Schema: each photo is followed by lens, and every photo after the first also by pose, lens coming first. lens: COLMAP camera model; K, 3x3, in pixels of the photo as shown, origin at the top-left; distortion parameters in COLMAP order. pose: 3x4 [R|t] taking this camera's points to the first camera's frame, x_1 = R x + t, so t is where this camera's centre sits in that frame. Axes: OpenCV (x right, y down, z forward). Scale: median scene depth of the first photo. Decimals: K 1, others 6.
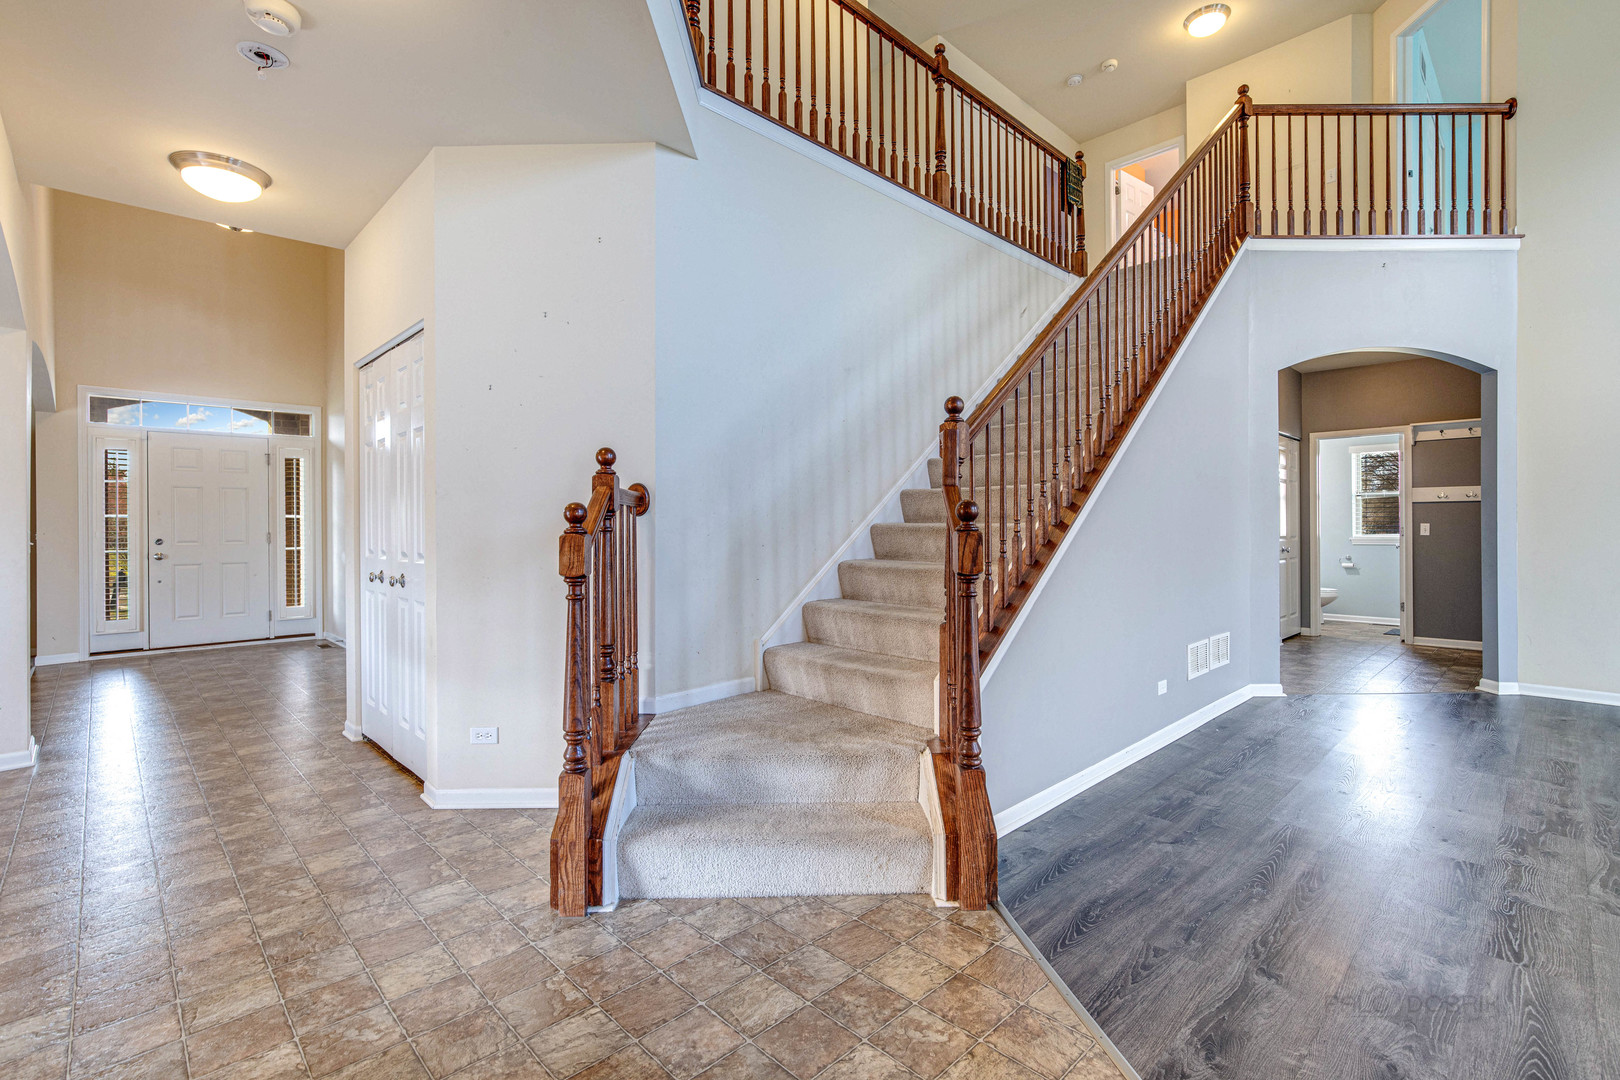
lens RADIAL K [[730.4, 0, 806.6], [0, 730.4, 532.7], [0, 0, 1]] dist [-0.005927, 0.001660]
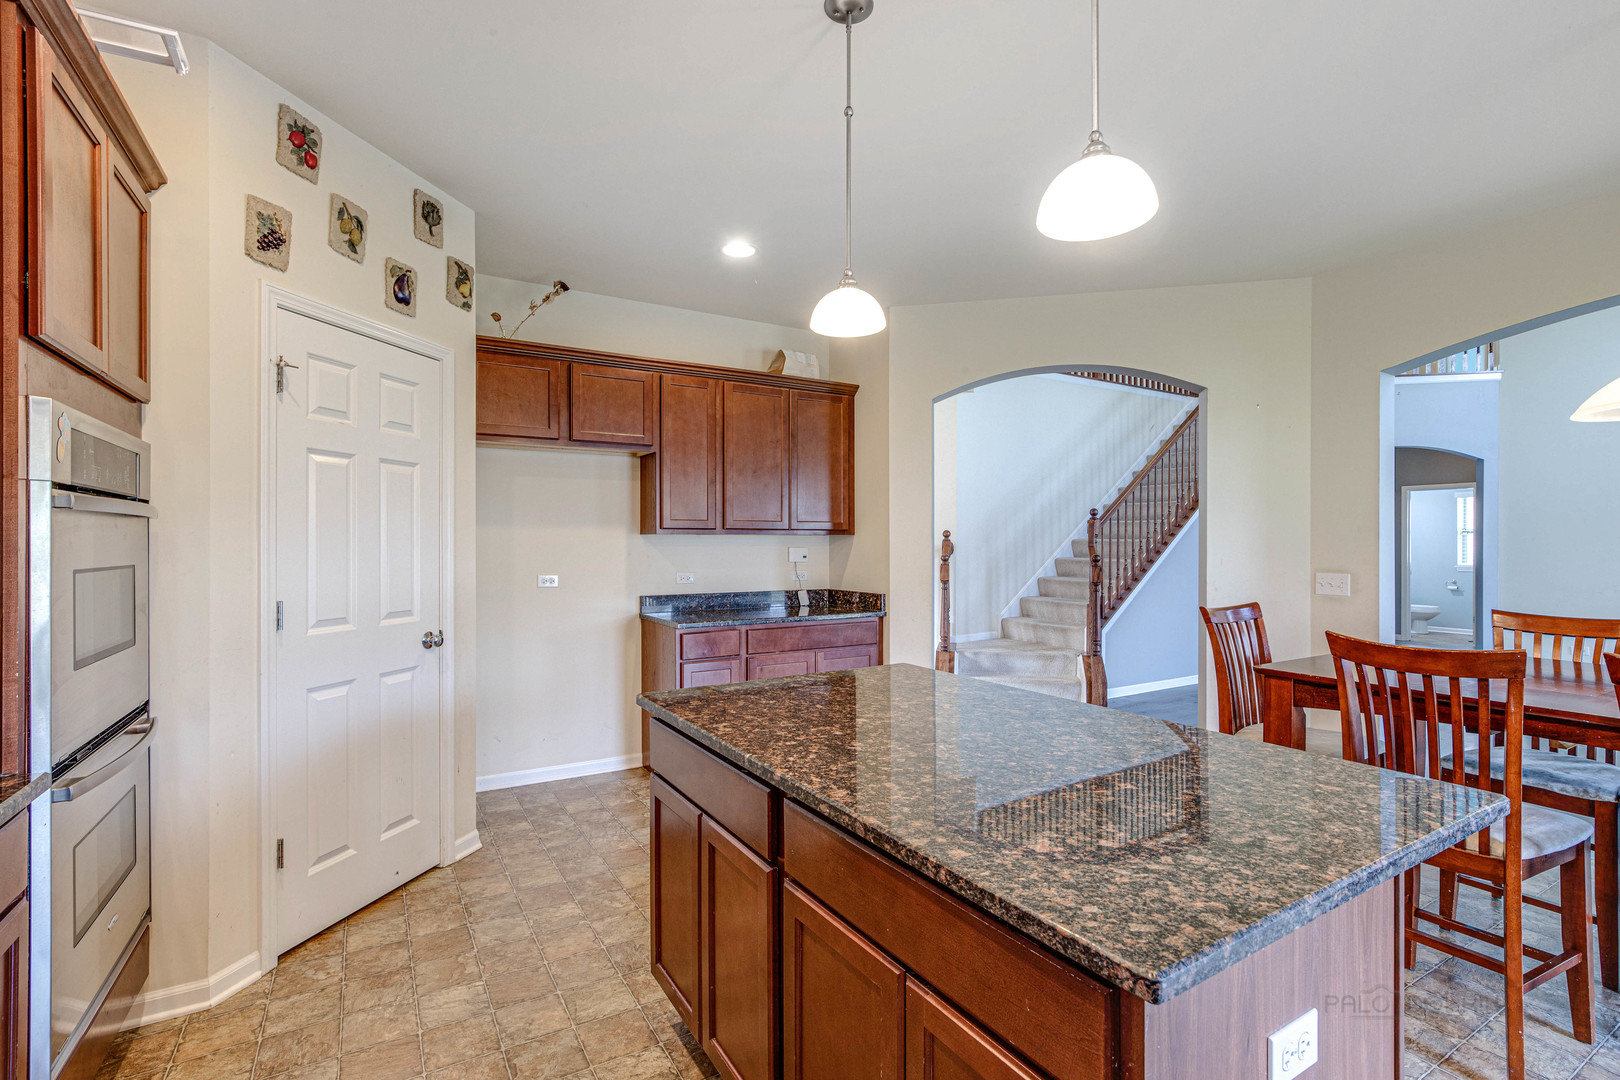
lens RADIAL K [[730.4, 0, 817.6], [0, 730.4, 541.9], [0, 0, 1]] dist [-0.005927, 0.001660]
pose [[0.976845, 0.006826, -0.213841, -0.123961], [-0.008608, 0.999936, -0.007405, -0.038520], [0.213777, 0.009074, 0.976840, -1.120547]]
